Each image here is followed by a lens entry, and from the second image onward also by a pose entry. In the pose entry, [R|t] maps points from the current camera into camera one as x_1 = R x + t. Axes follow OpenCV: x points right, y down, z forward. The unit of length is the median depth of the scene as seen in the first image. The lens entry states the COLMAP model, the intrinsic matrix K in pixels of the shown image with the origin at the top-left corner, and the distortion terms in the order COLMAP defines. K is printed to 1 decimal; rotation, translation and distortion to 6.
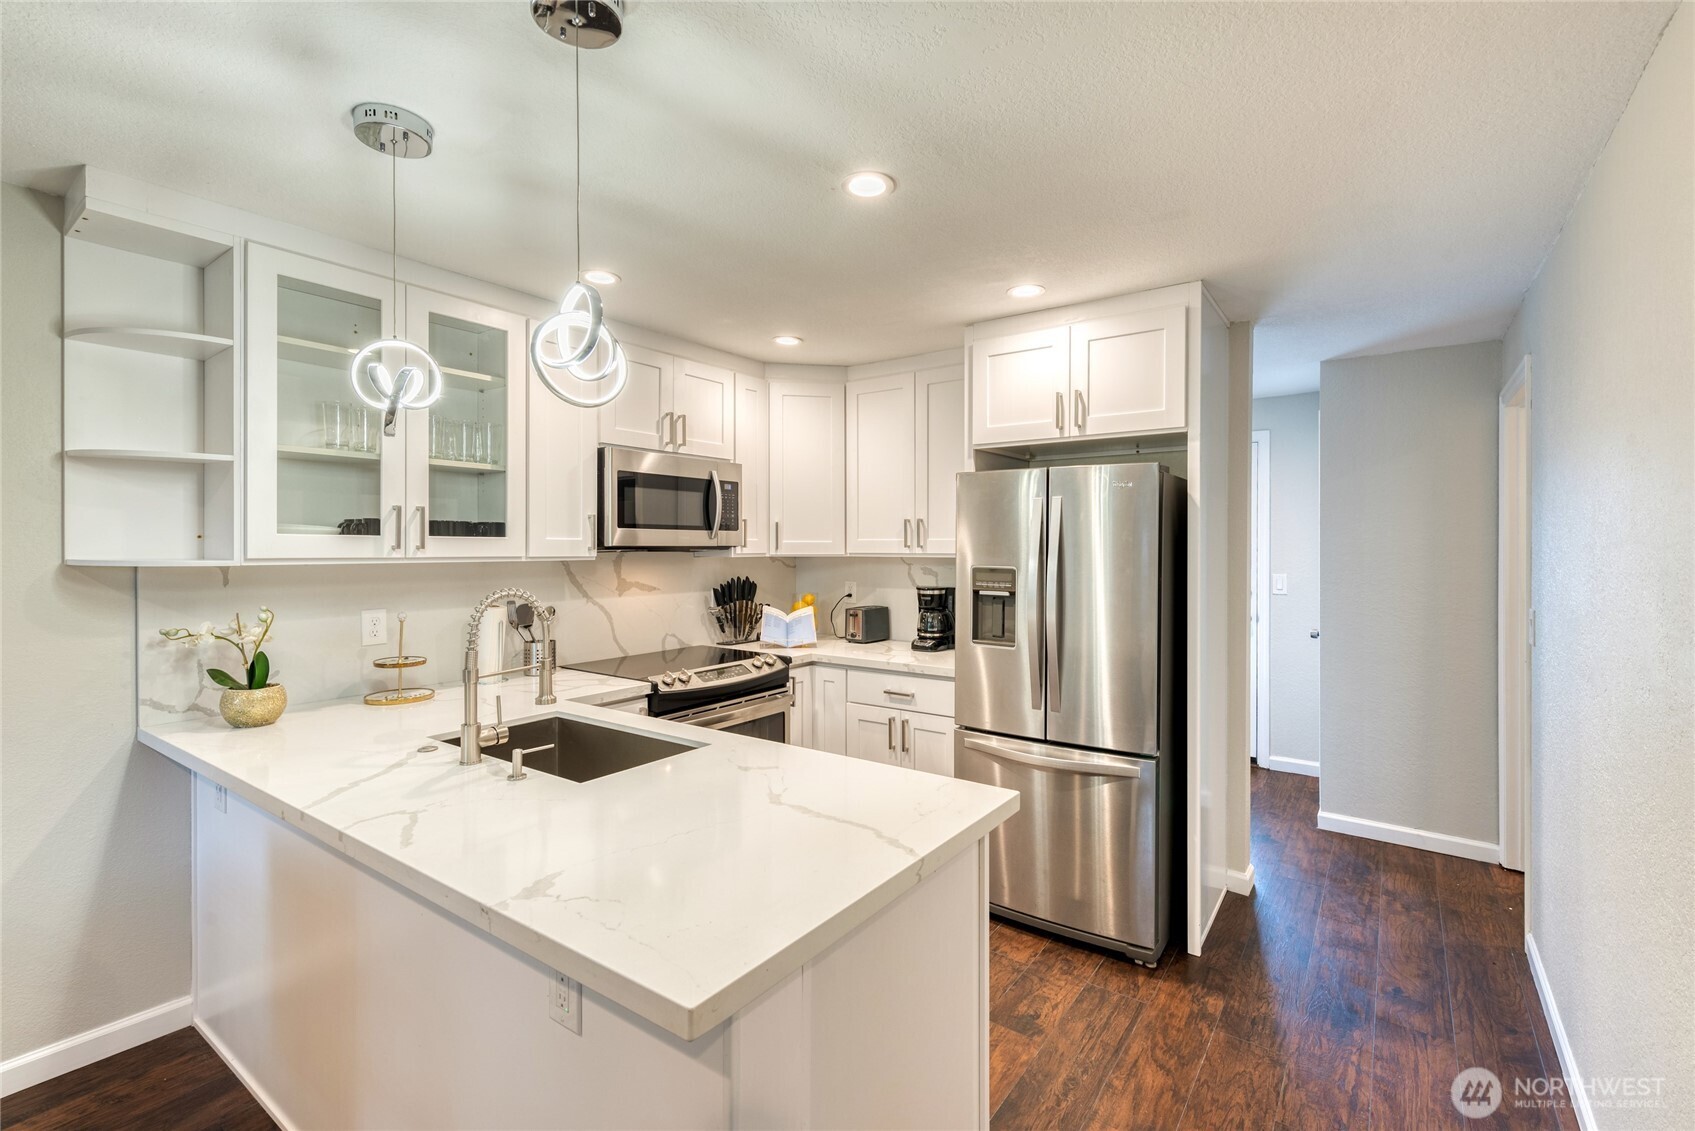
lens RADIAL K [[761.0, 0, 863.6], [0, 761.0, 546.8], [0, 0, 1]] dist [0.001214, -0.000356]
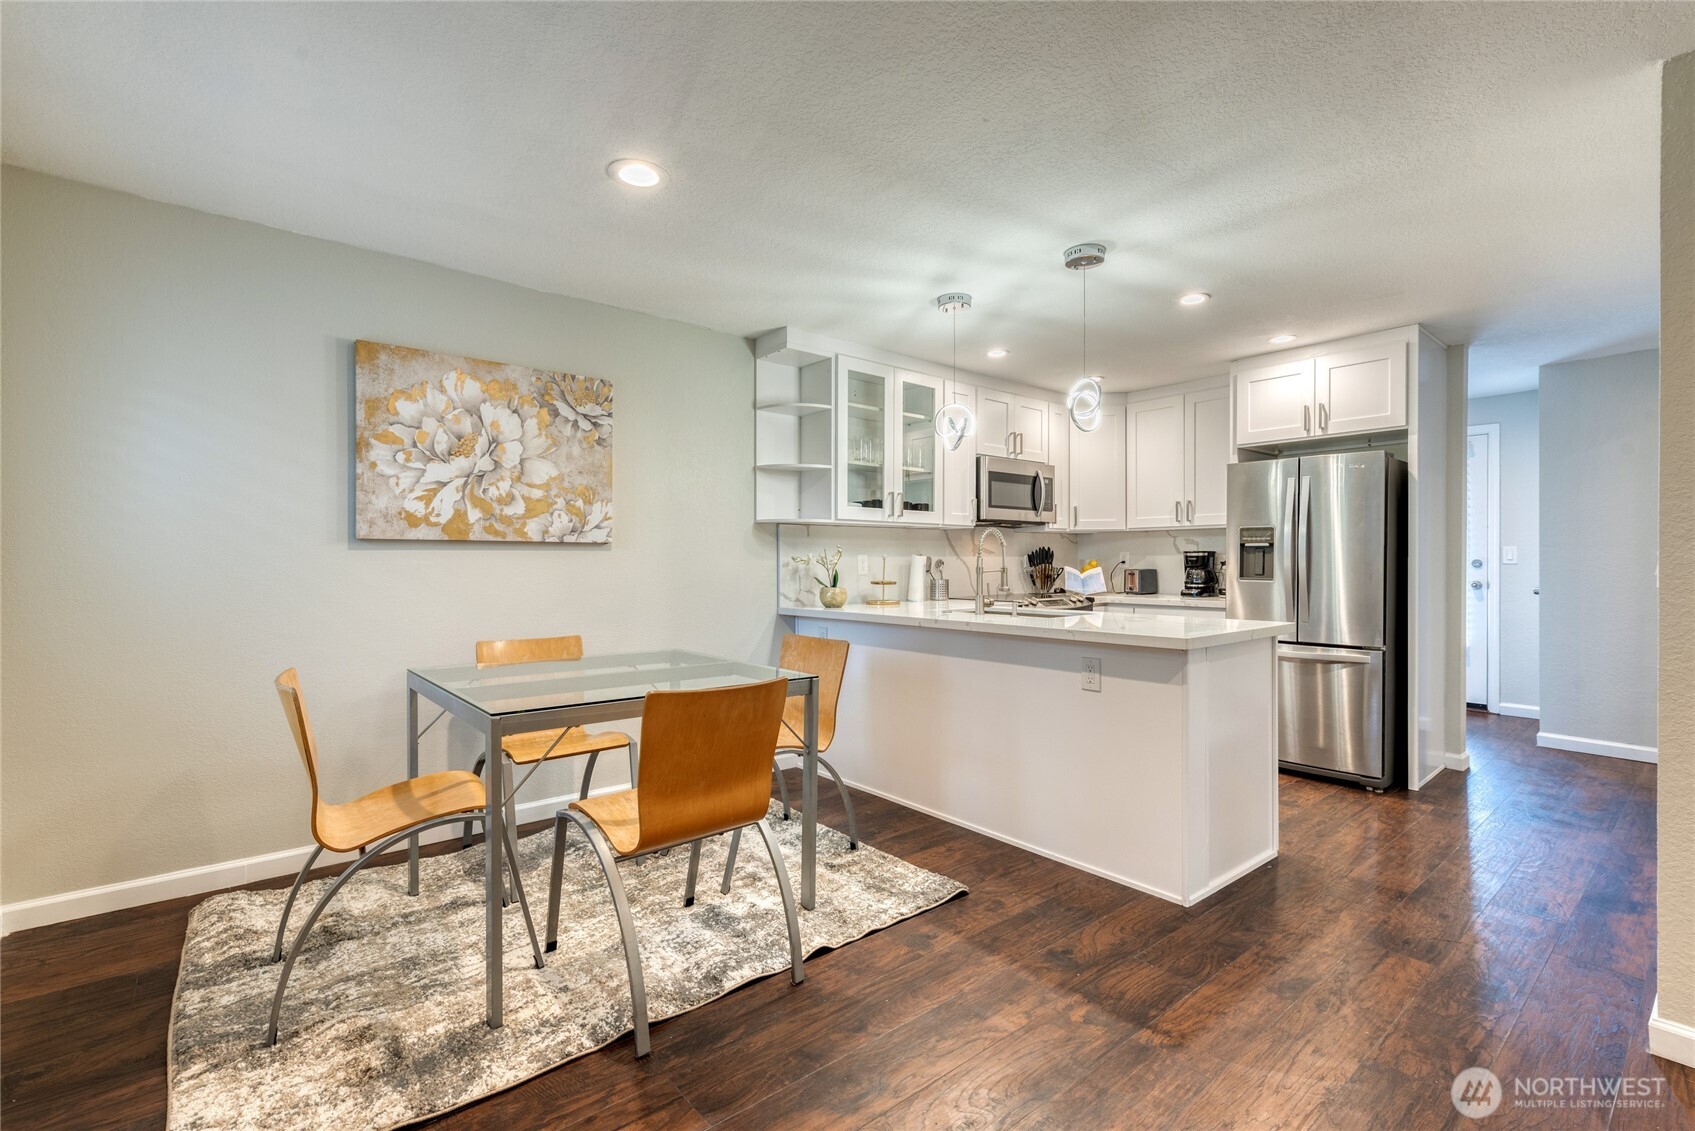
lens RADIAL K [[770.1, 0, 835.9], [0, 770.1, 567.3], [0, 0, 1]] dist [0.001218, -0.000290]
pose [[0.965619, -0.002150, -0.259953, -0.208509], [0.003458, 0.999984, 0.004575, 0.087317], [0.259939, -0.005317, 0.965610, -0.597195]]
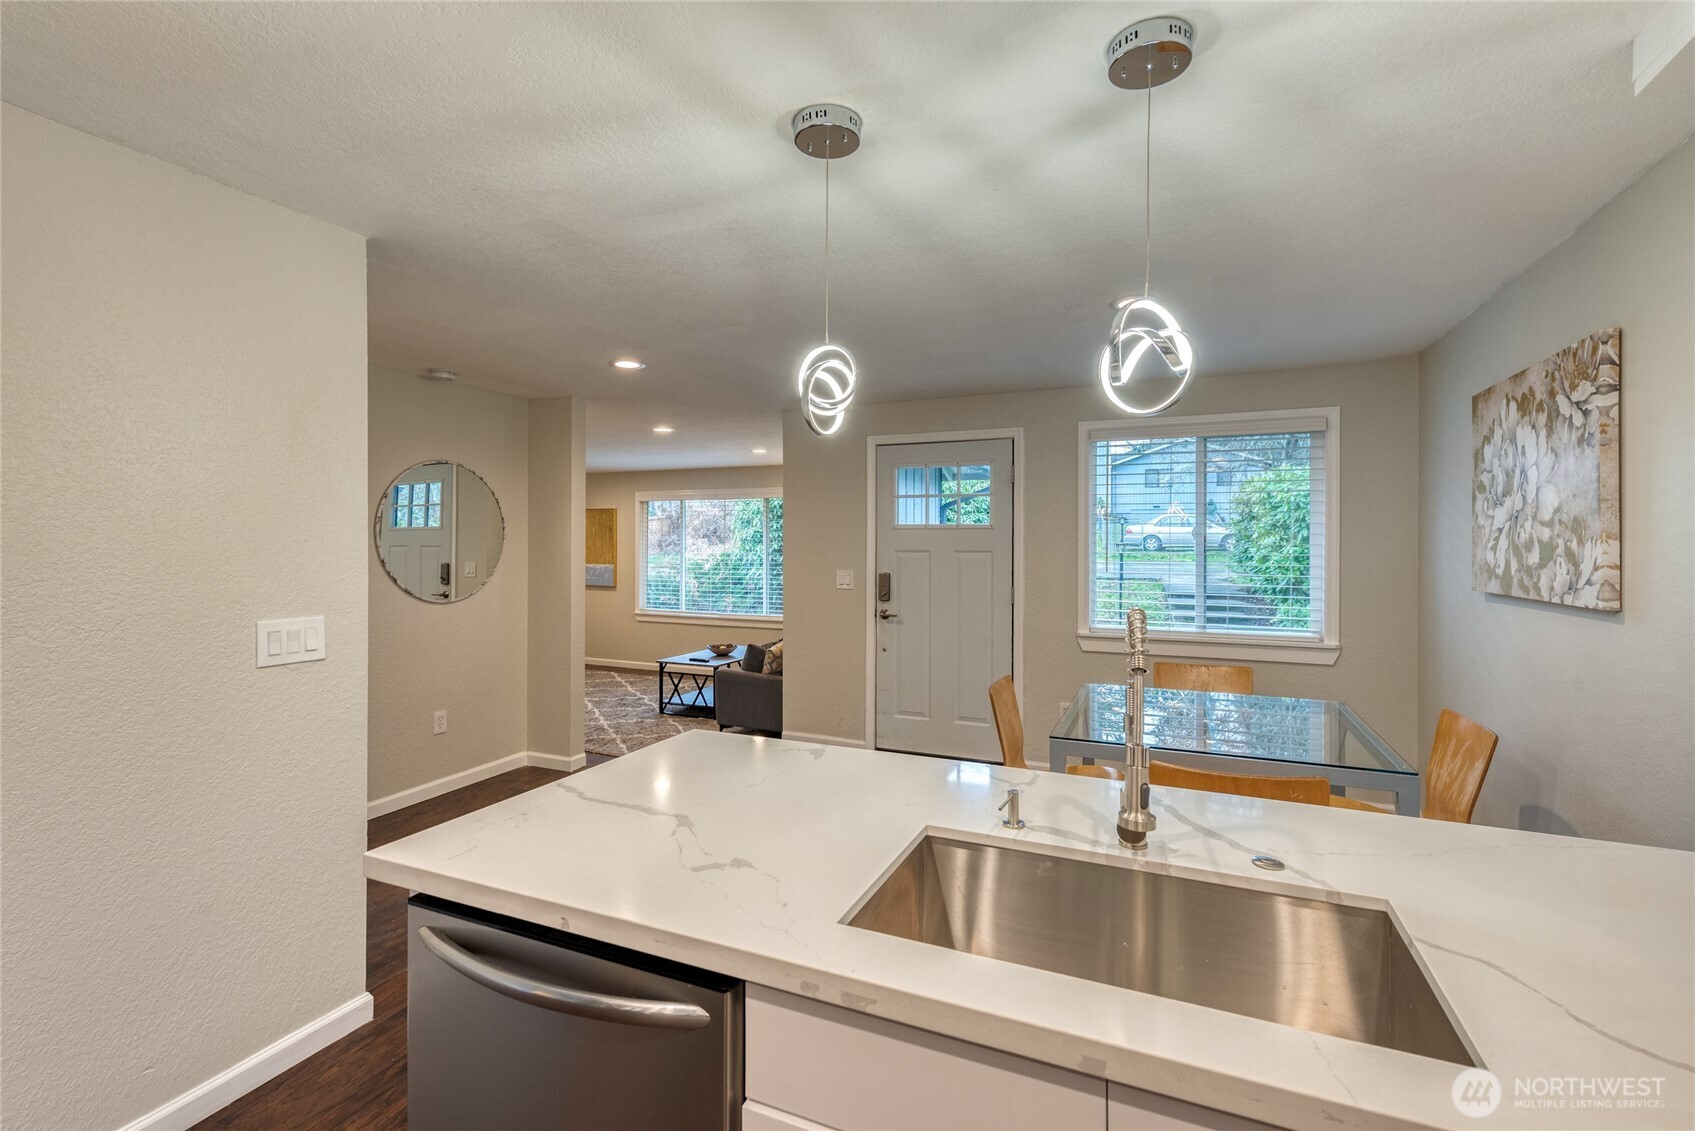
lens RADIAL K [[743.5, 0, 847.9], [0, 743.5, 549.4], [0, 0, 1]] dist [0.017576, -0.000240]
pose [[-0.981022, -0.003894, -0.193857, -0.067303], [-0.004647, 0.999983, 0.003433, 0.002790], [0.193840, 0.004269, -0.981024, 0.949953]]
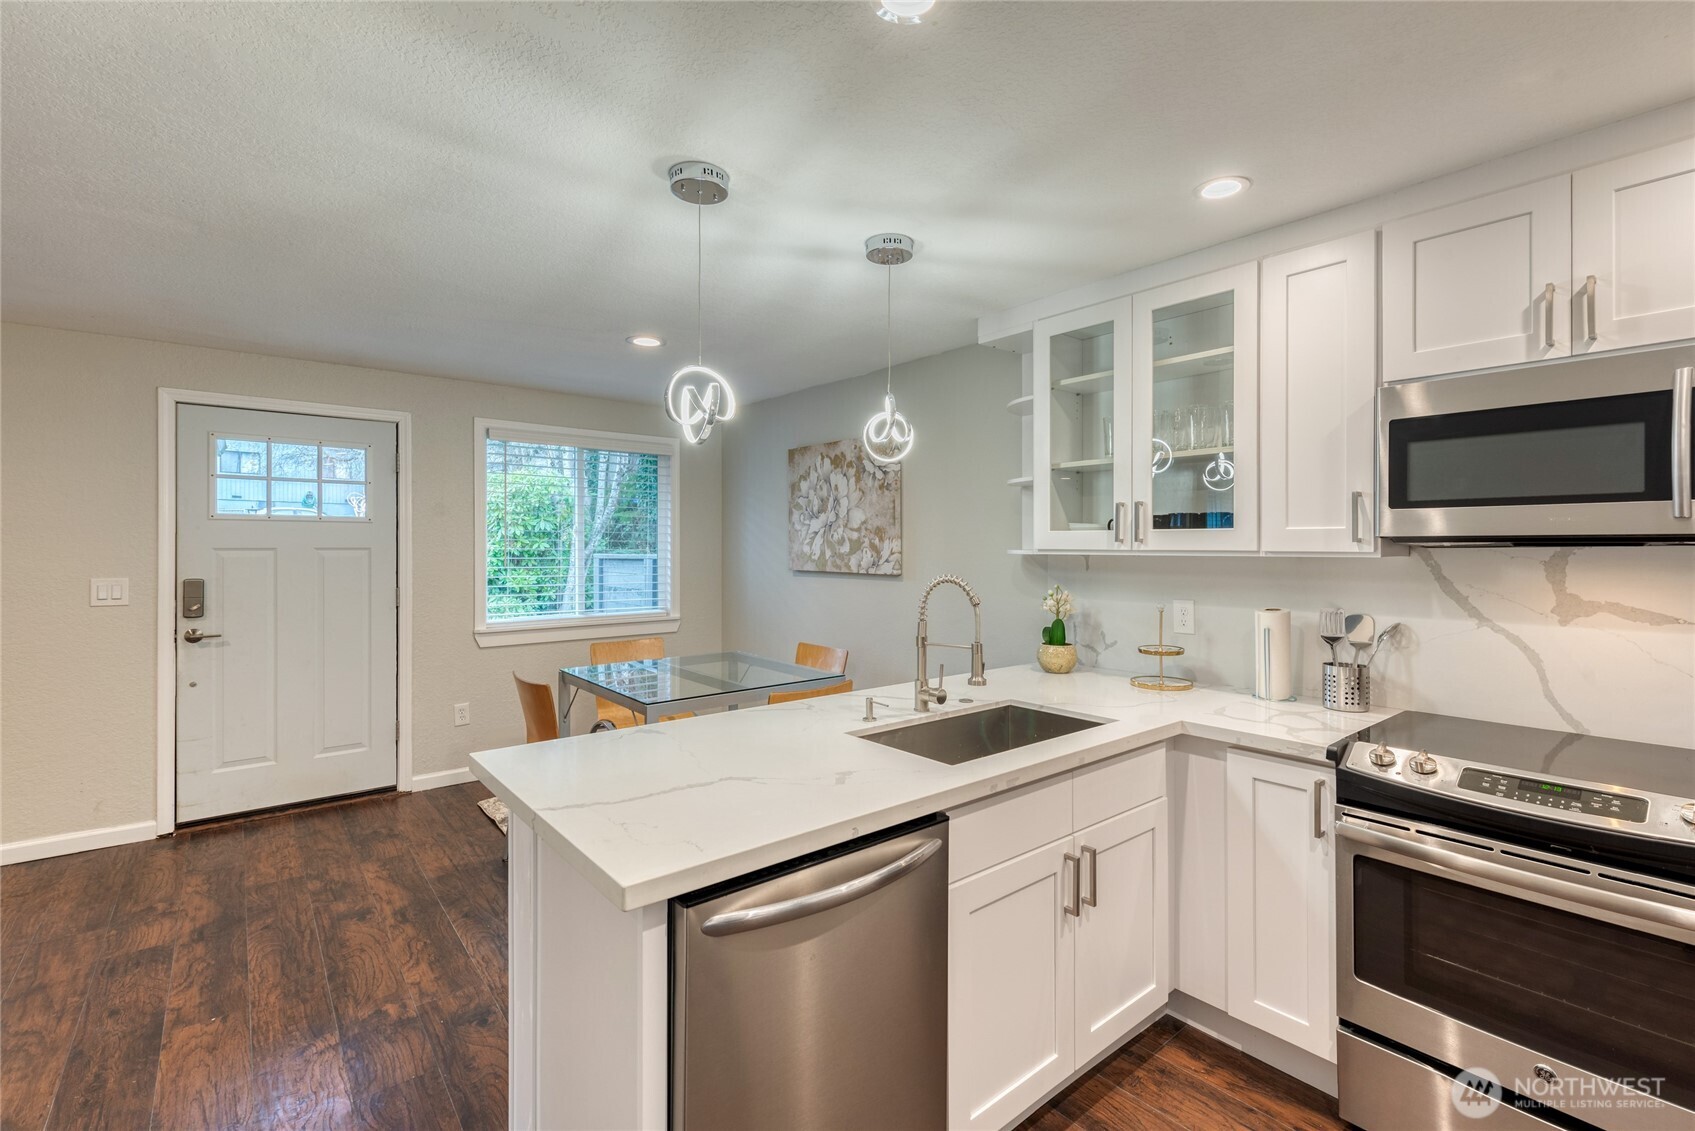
lens RADIAL K [[753.9, 0, 851.2], [0, 753.9, 545.3], [0, 0, 1]] dist [0.009261, -0.000240]
pose [[-0.275250, -0.002589, -0.961369, 0.414284], [-0.000512, 0.999997, -0.002546, 0.007874], [0.961373, -0.000209, -0.275250, 0.713446]]
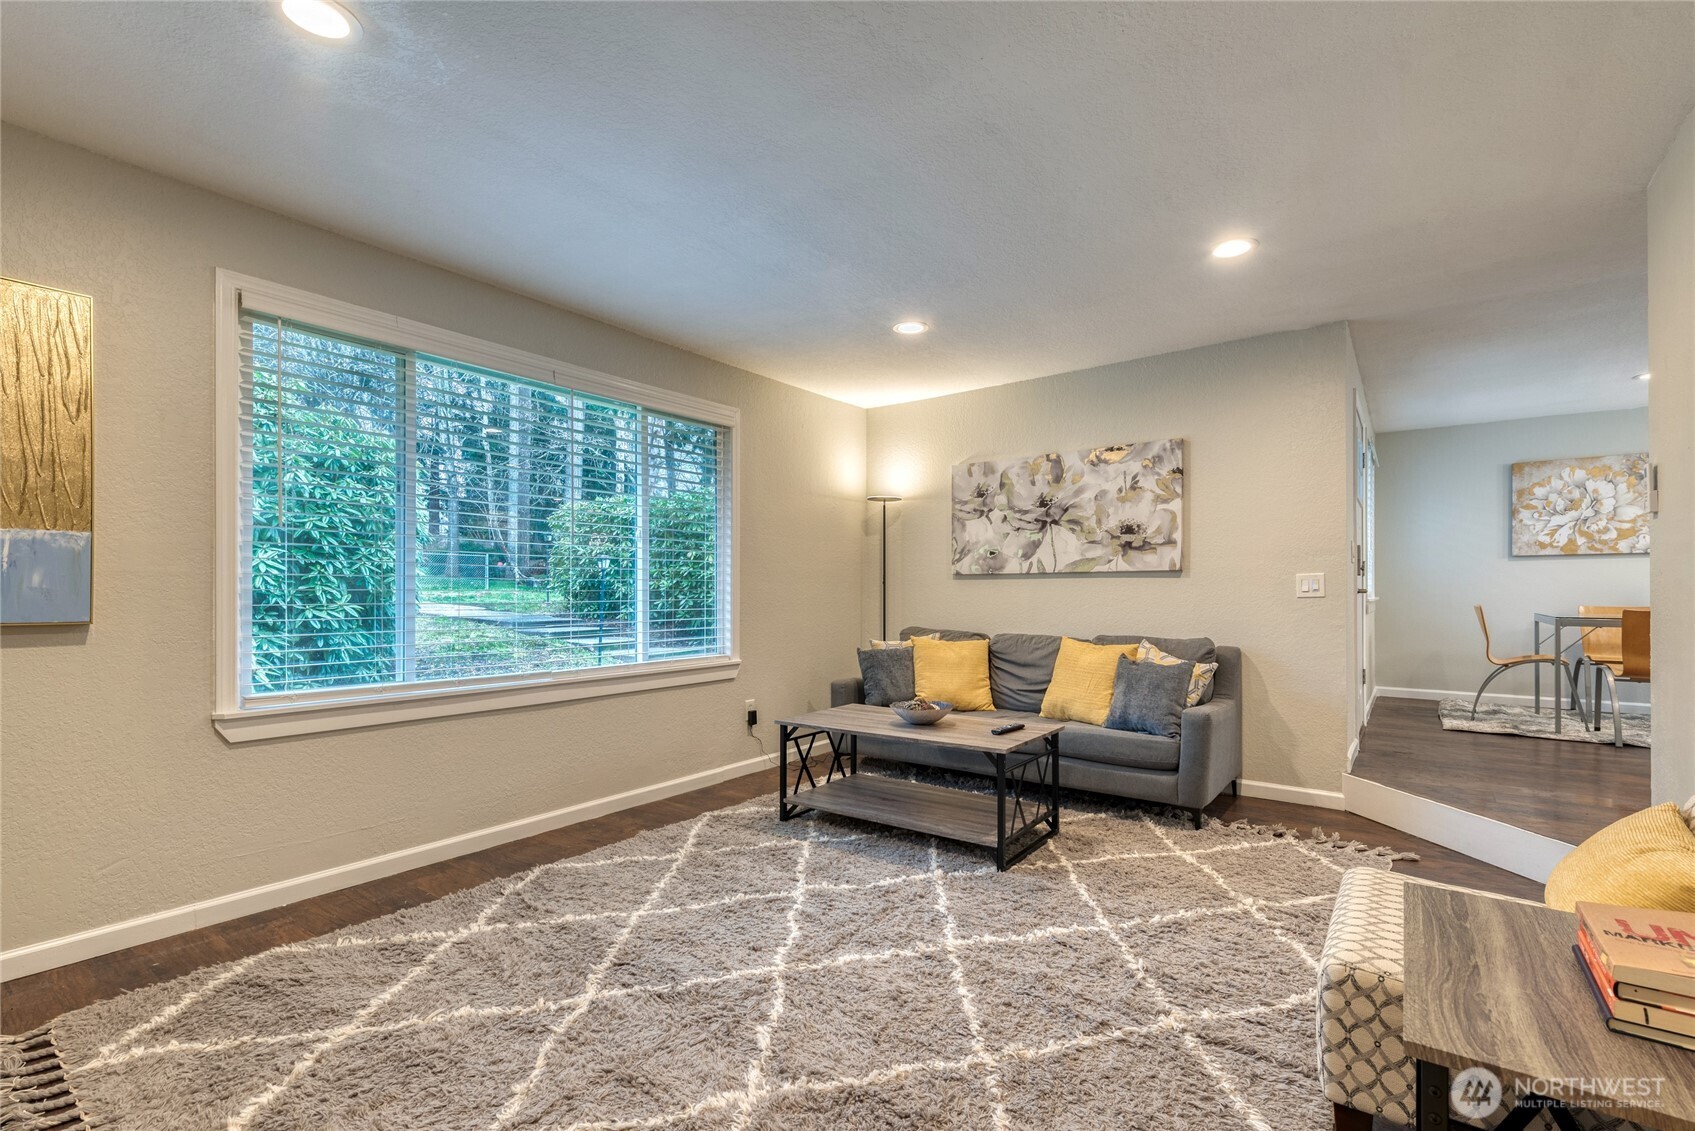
lens RADIAL K [[777.0, 0, 847.6], [0, 777.0, 600.5], [0, 0, 1]] dist [-0.003220, -0.000558]
pose [[-0.001846, 0.005518, -0.999983, 1.033760], [0.006760, 0.999962, 0.005505, 0.149365], [0.999975, -0.006749, -0.001883, -1.593053]]
